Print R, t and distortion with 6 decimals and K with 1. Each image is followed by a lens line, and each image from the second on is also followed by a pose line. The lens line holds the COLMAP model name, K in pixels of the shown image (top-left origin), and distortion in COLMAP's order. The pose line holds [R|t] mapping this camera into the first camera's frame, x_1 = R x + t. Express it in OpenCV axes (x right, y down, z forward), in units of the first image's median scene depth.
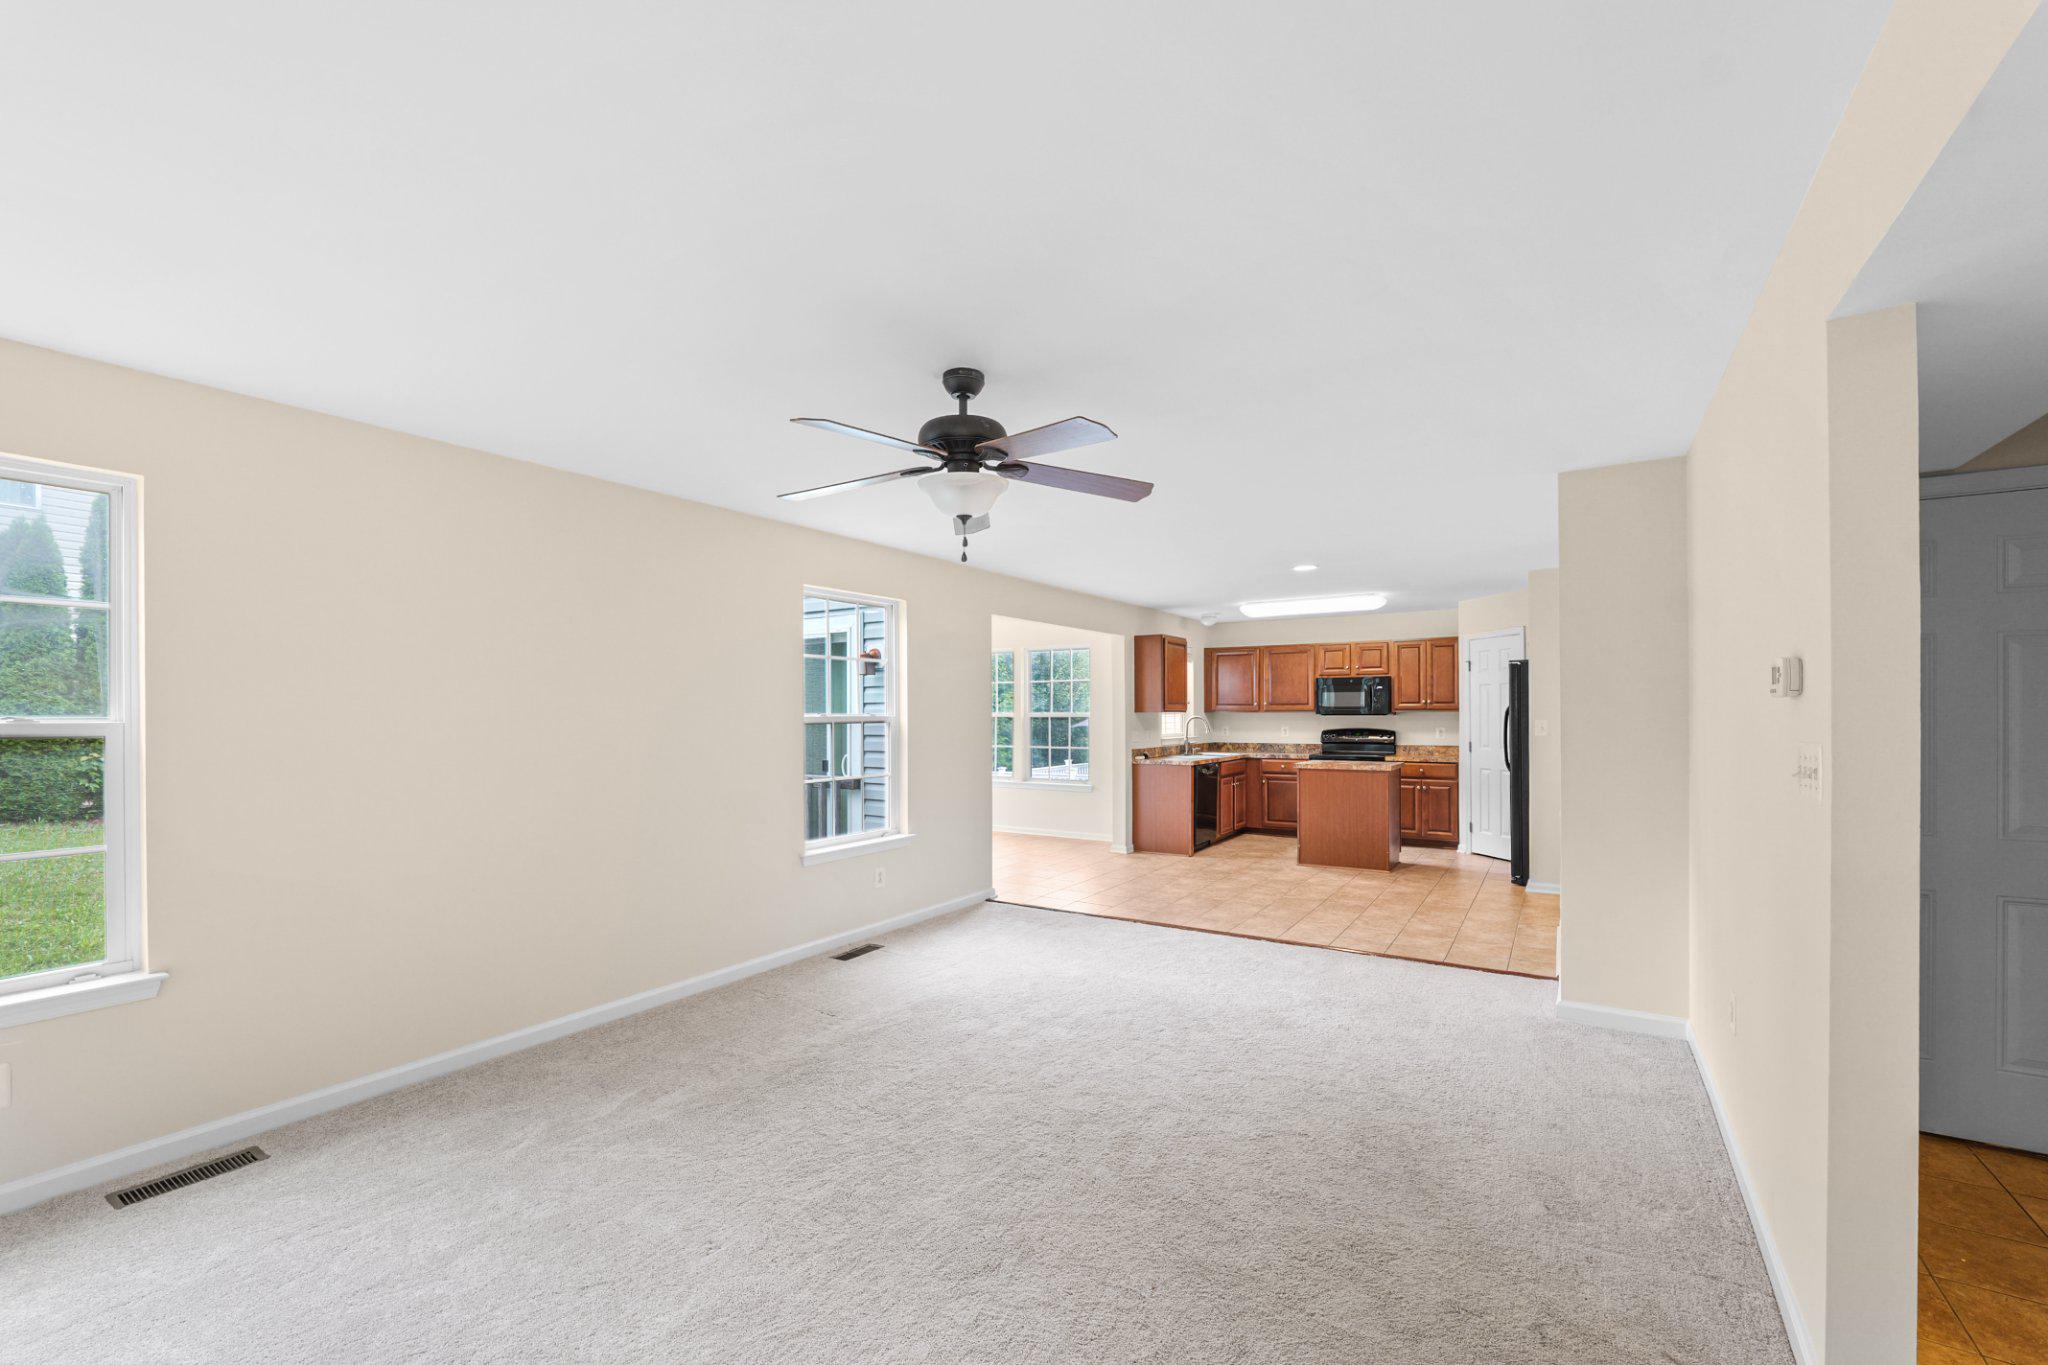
lens RADIAL K [[848.9, 0, 1009.9], [0, 848.9, 712.2], [0, 0, 1]] dist [-0.000307, 0.000373]
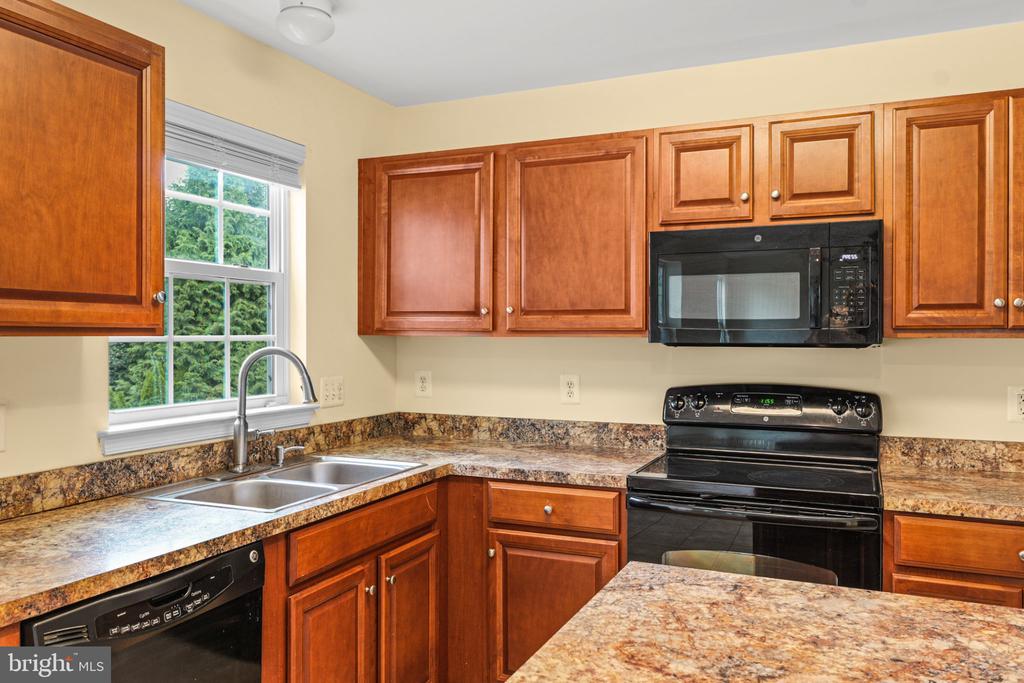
lens RADIAL K [[804.2, 0, 512.0], [0, 804.2, 339.9], [0, 0, 1]] dist [0.002715, 0.000683]
pose [[0.983407, 0.004718, 0.181352, 0.249401], [-0.005435, 0.999979, 0.003458, 0.000603], [-0.181332, -0.004386, 0.983412, 0.697322]]
